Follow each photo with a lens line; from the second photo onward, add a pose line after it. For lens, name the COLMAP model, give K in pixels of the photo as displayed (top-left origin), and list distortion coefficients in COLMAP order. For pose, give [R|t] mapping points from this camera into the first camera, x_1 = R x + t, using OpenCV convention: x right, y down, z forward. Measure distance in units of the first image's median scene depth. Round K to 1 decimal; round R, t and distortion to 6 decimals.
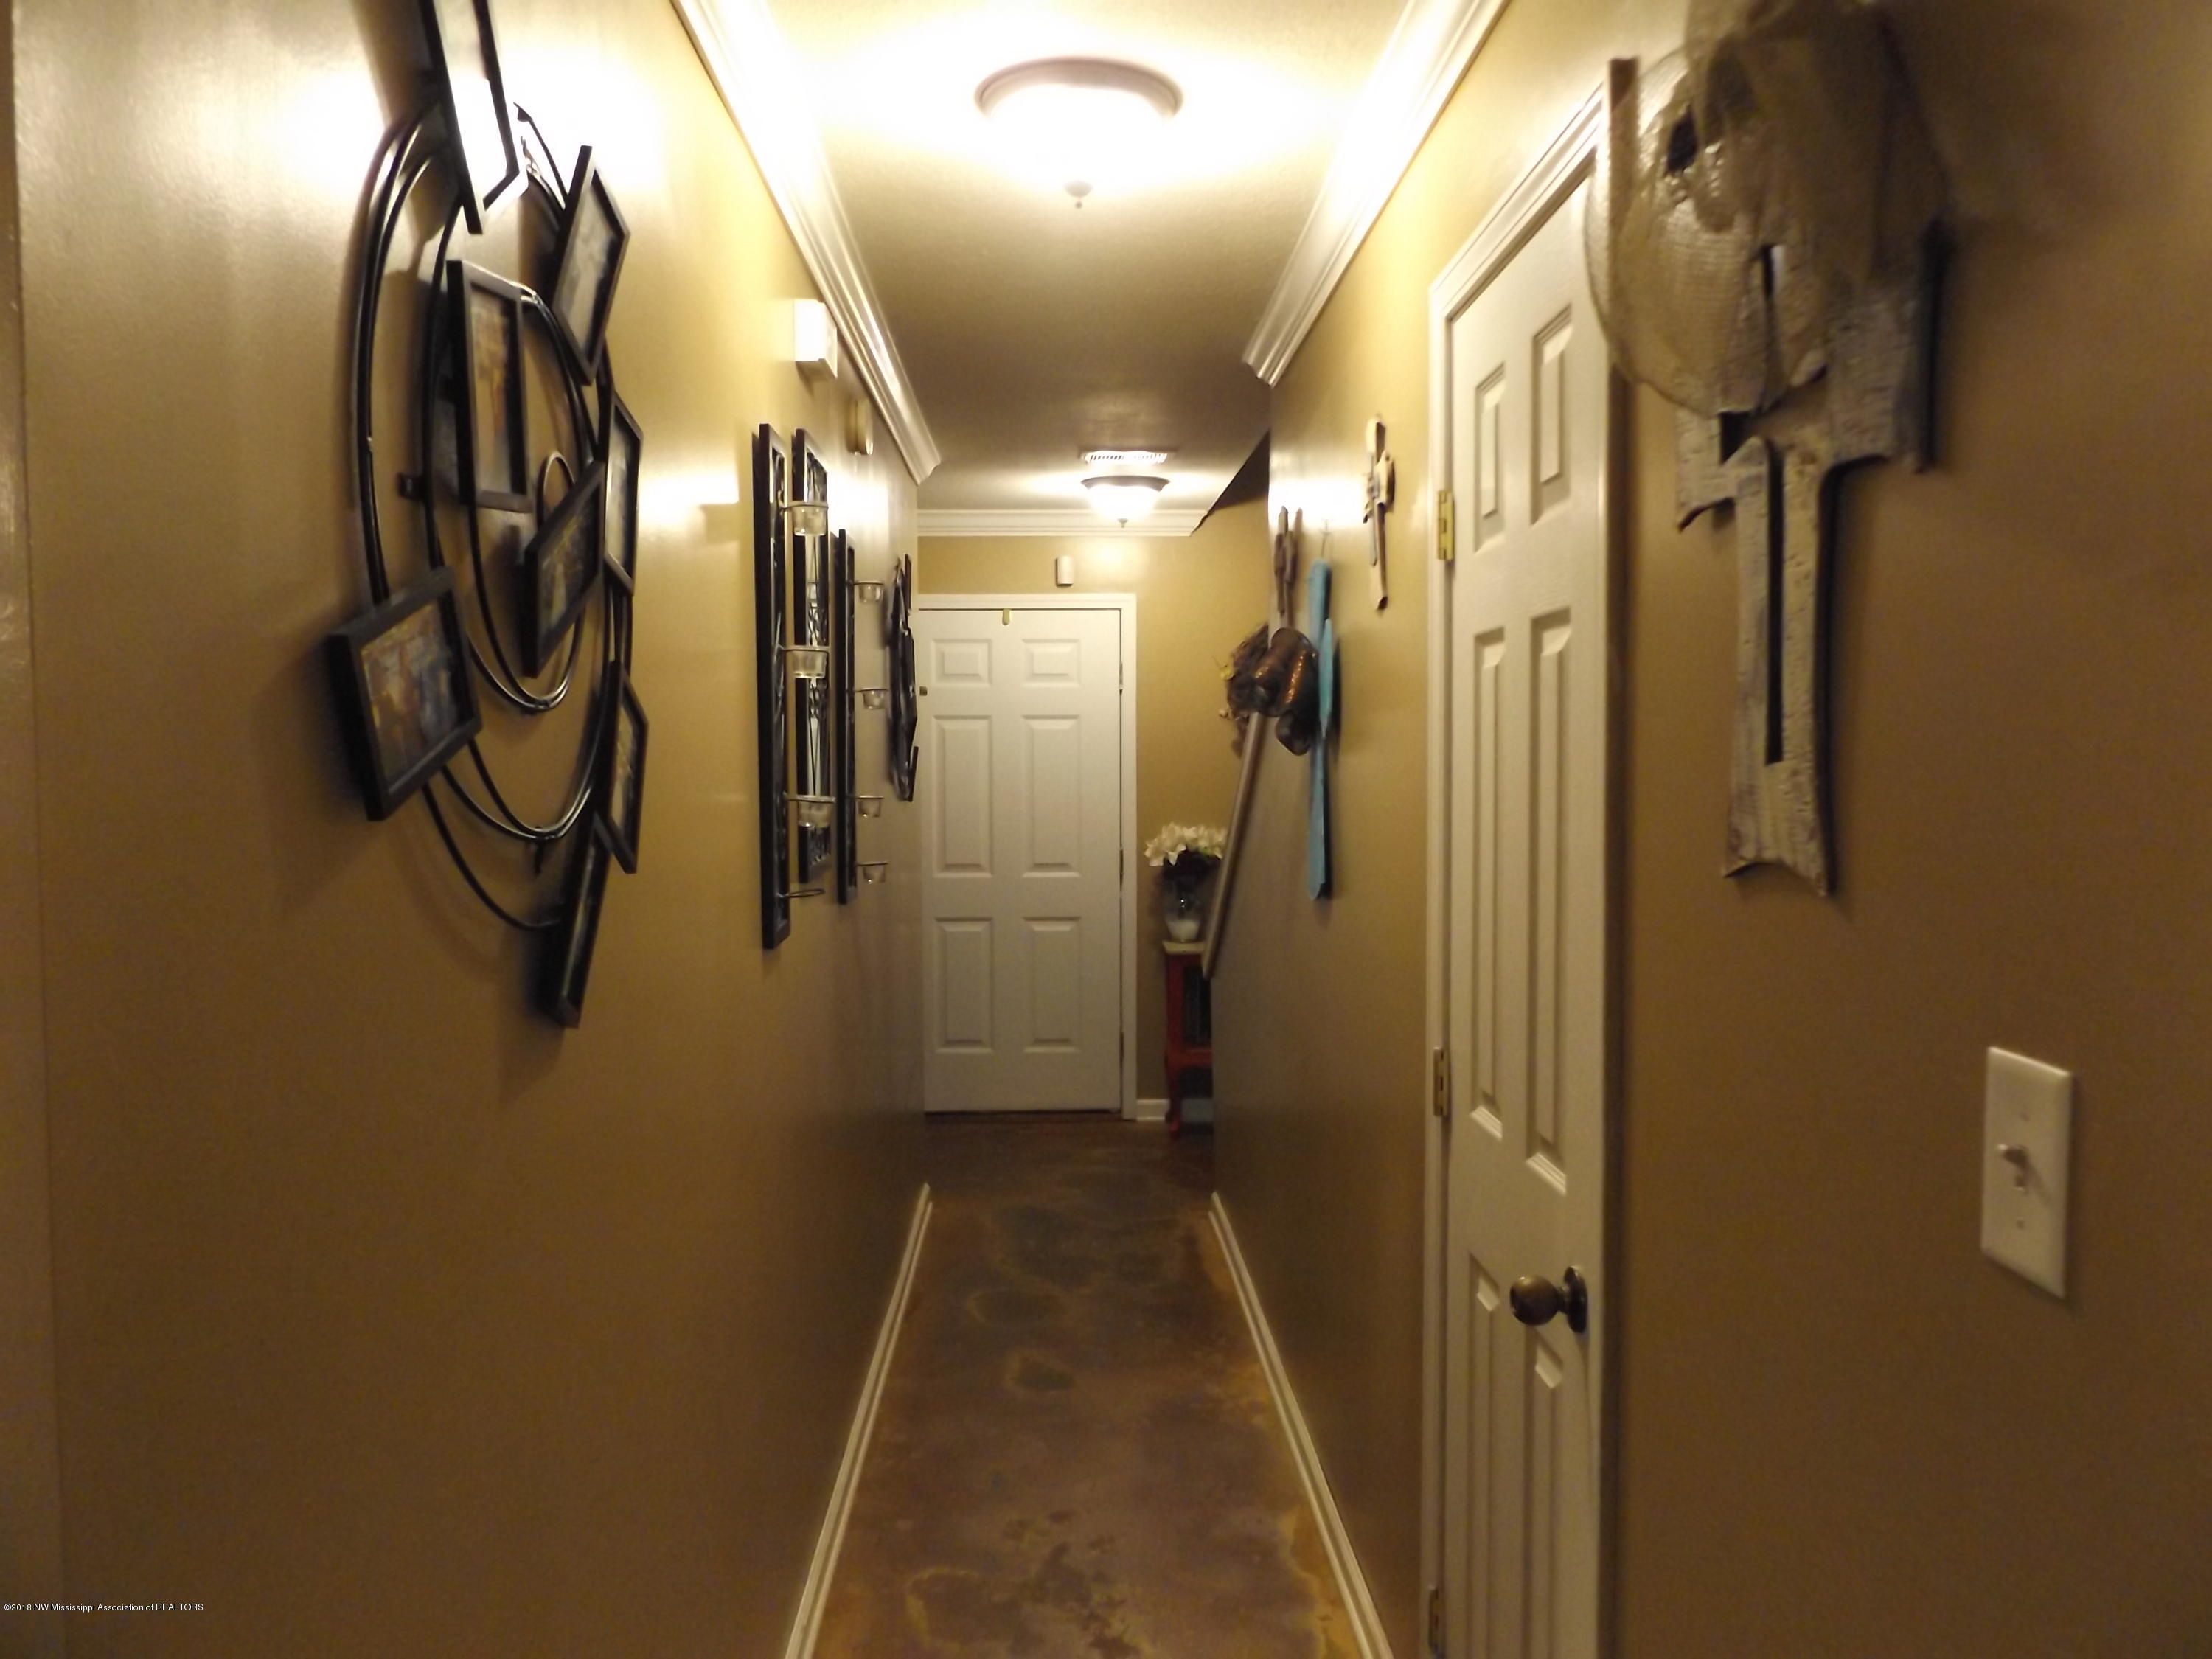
lens RADIAL K [[1871.8, 0, 1106.0], [0, 1871.8, 829.5], [0, 0, 1]] dist [-0.002409, 0.001367]
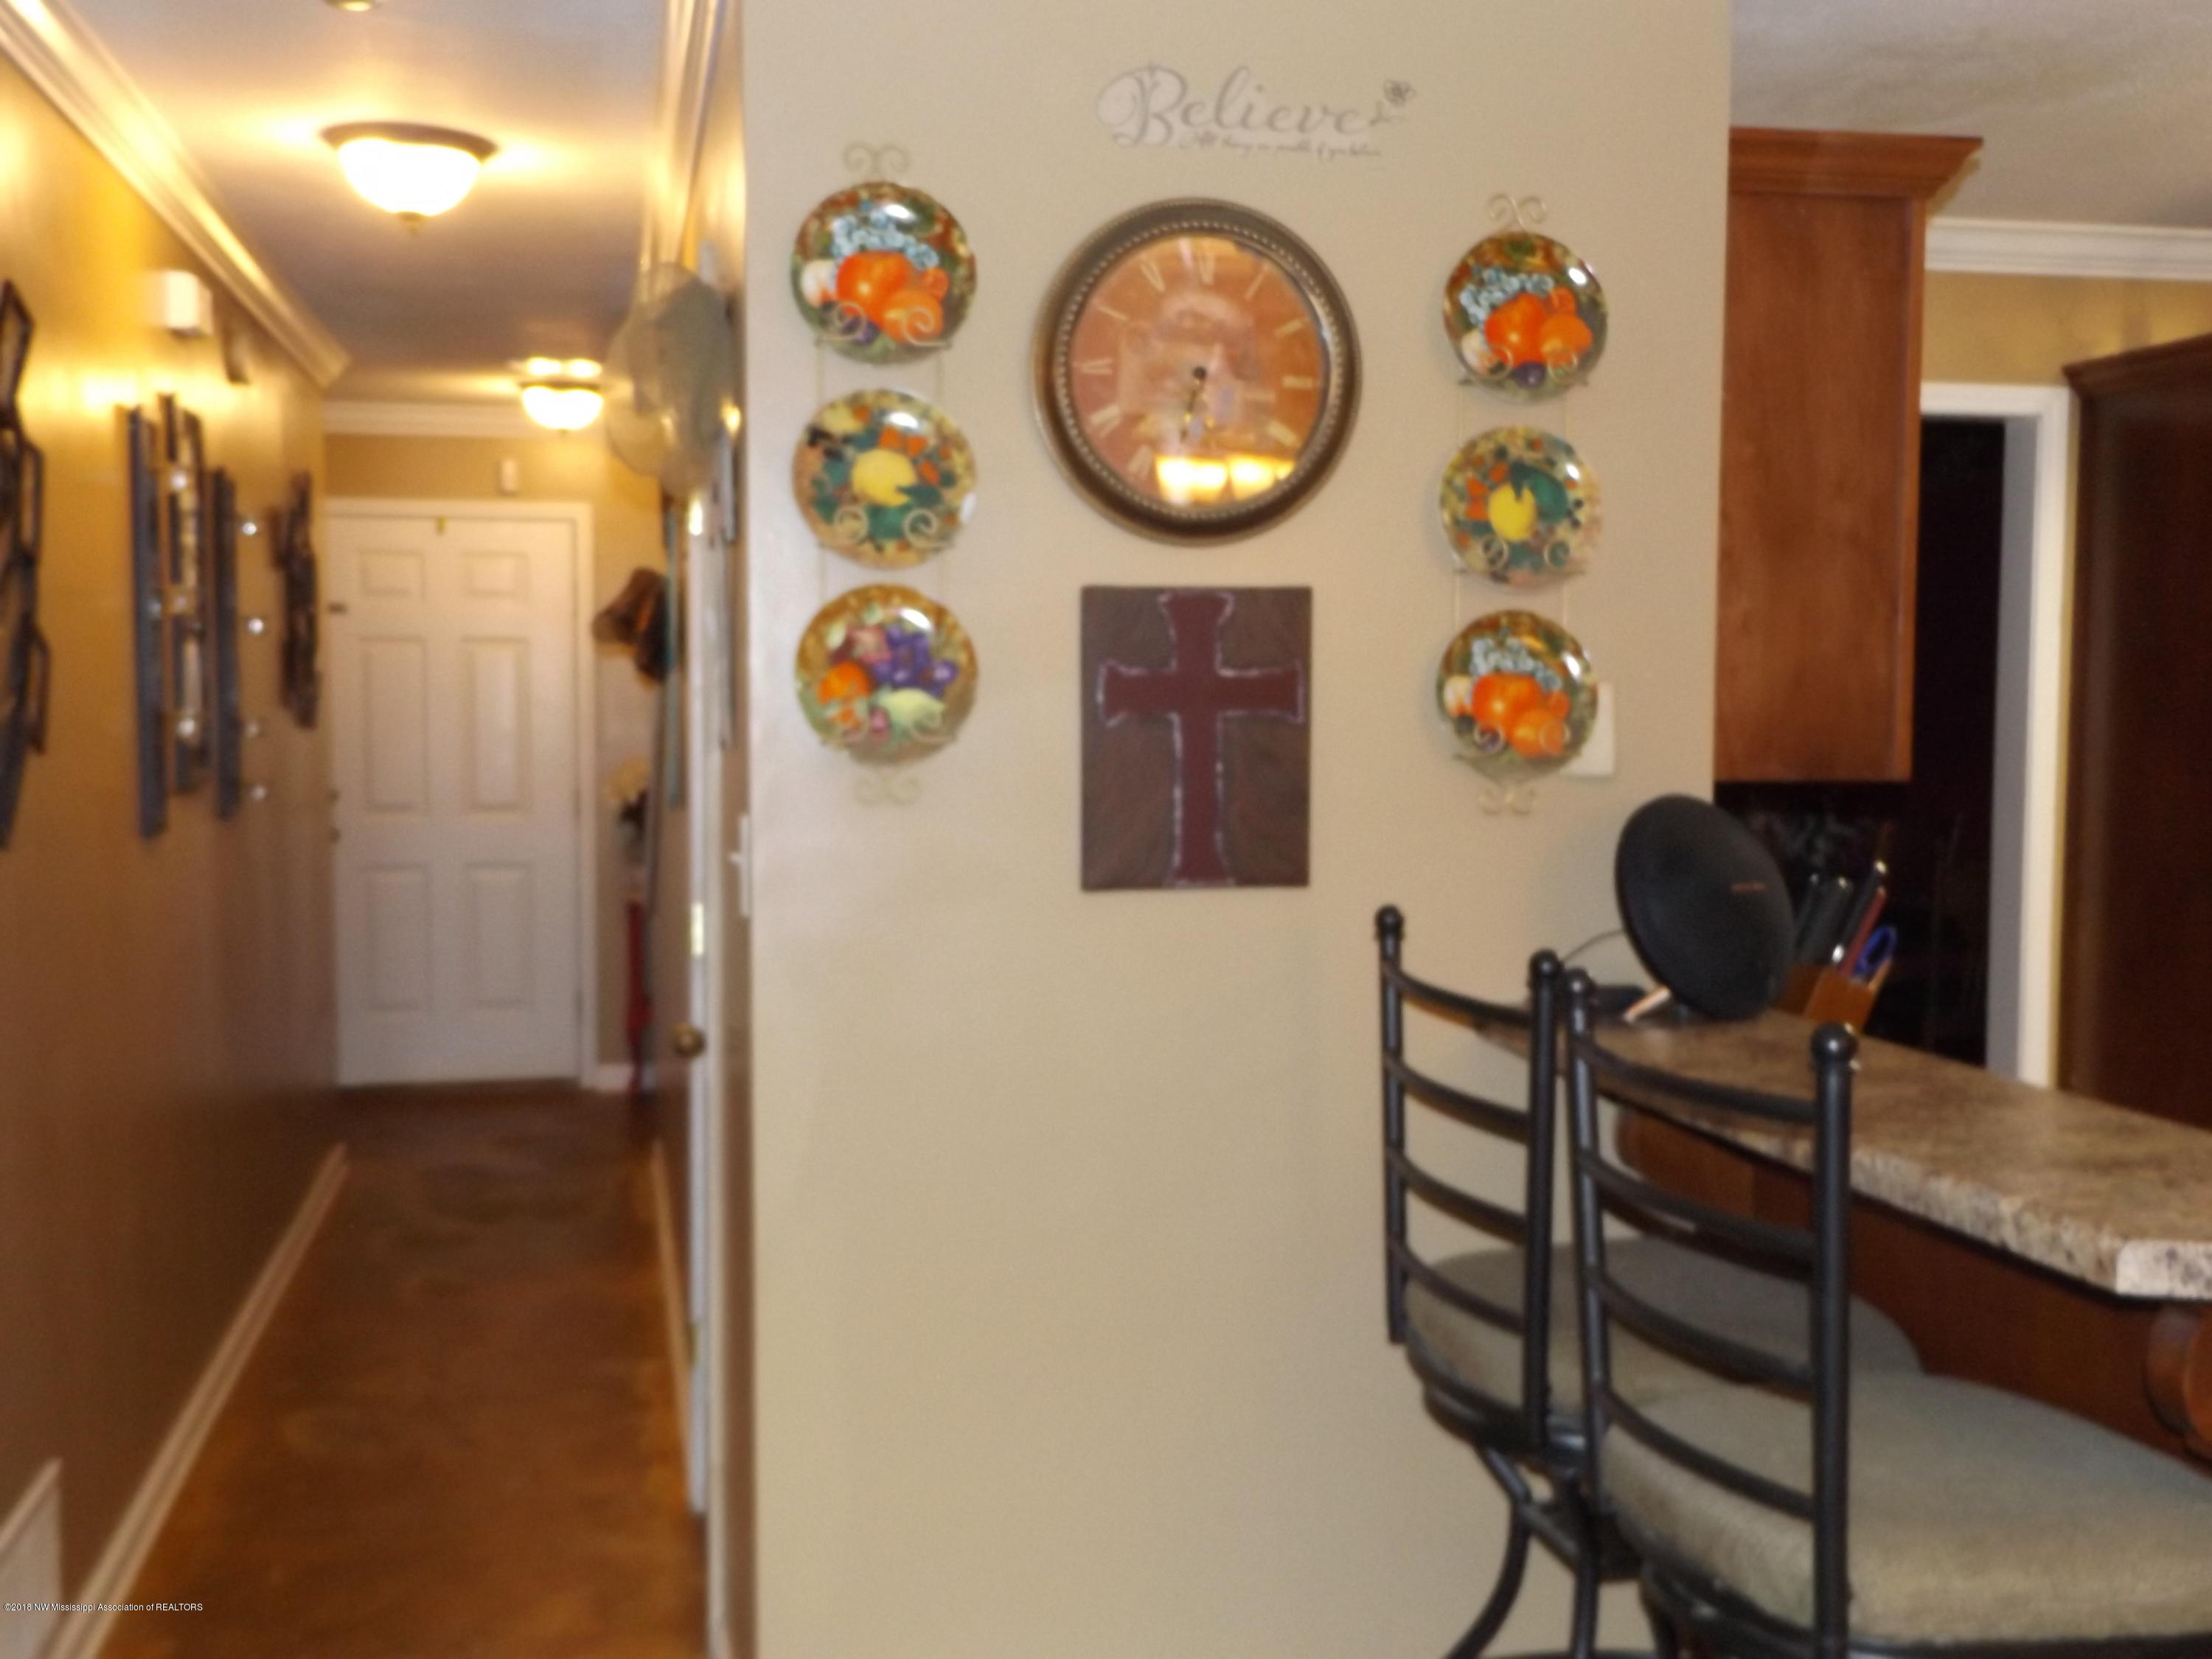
lens RADIAL K [[2242.6, 0, 1102.2], [0, 2242.6, 774.6], [0, 0, 1]] dist [0.047452, 0.003394]
pose [[0.975902, -0.006411, 0.218116, 0.040662], [0.006164, 0.999979, 0.001814, 0.009602], [-0.218123, -0.000425, 0.975921, -0.222701]]
